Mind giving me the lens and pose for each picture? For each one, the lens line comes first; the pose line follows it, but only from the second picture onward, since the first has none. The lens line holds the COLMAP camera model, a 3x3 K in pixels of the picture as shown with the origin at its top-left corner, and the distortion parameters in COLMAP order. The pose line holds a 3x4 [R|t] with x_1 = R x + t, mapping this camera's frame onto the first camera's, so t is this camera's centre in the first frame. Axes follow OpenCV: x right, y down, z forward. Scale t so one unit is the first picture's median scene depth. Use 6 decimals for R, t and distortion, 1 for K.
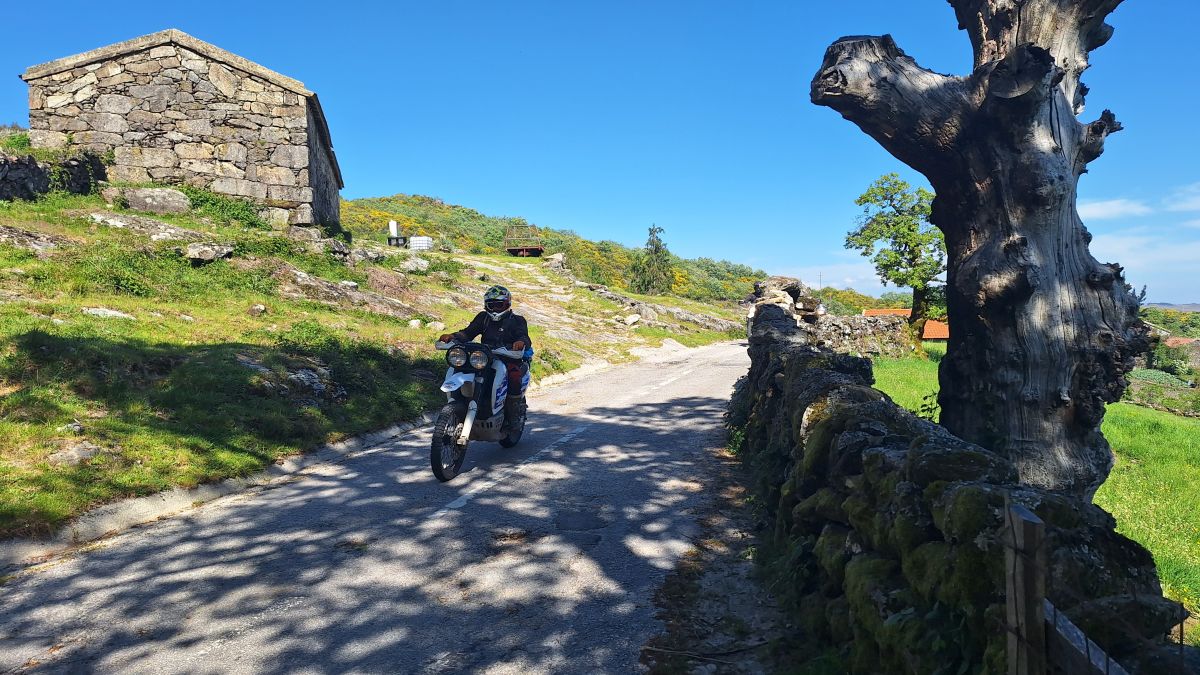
lens RADIAL K [[836.0, 0, 590.0], [0, 836.0, 345.0], [0, 0, 1]] dist [0.094421, -0.111604]
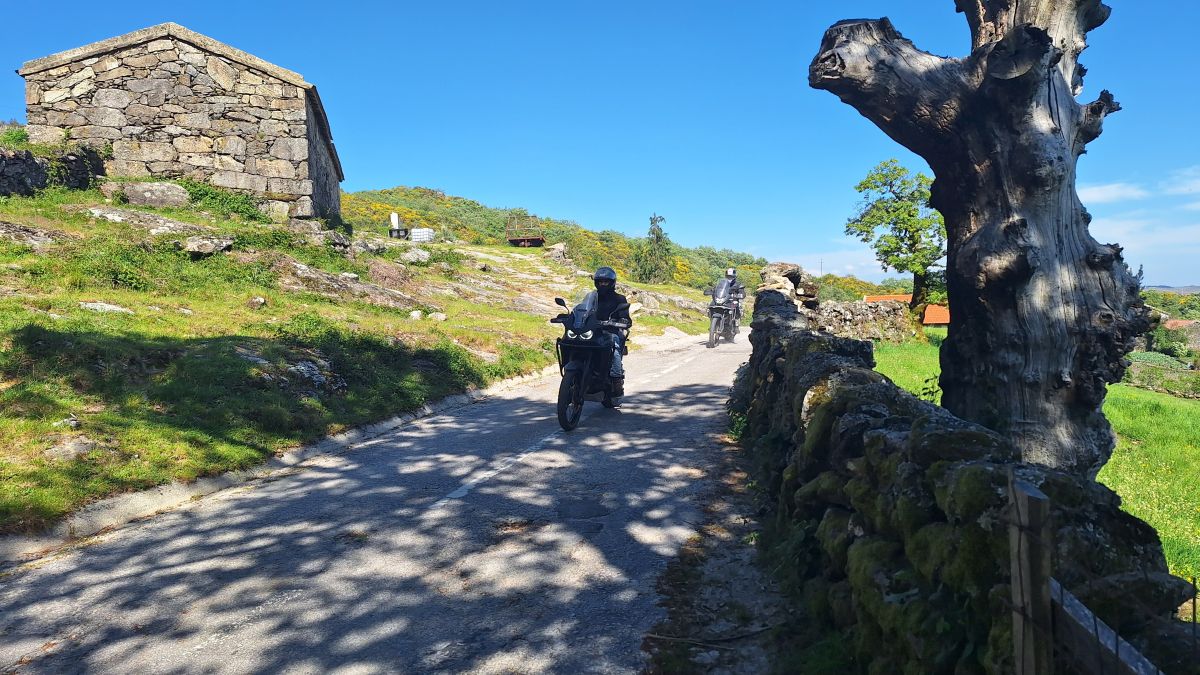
lens RADIAL K [[833.5, 0, 600.0], [0, 833.5, 337.5], [0, 0, 1]] dist [0.099990, -0.115383]
pose [[0.999892, -0.012171, 0.008254, 0.002871], [0.012145, 0.999921, 0.003241, 0.002807], [-0.008292, -0.003140, 0.999961, 0.006655]]
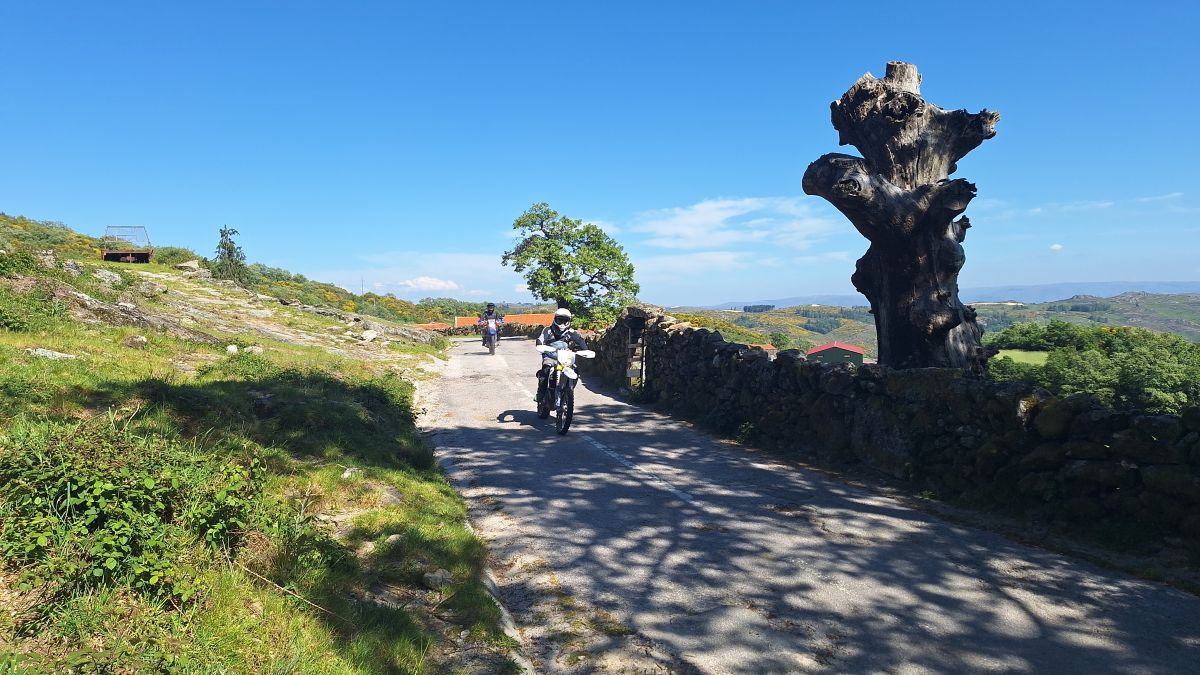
lens RADIAL K [[833.5, 0, 600.0], [0, 833.5, 337.5], [0, 0, 1]] dist [0.099990, -0.115383]
pose [[0.842151, -0.027957, 0.538517, -0.826218], [0.034813, 0.999391, -0.002558, -0.049099], [-0.538117, 0.020902, 0.842611, -0.016731]]
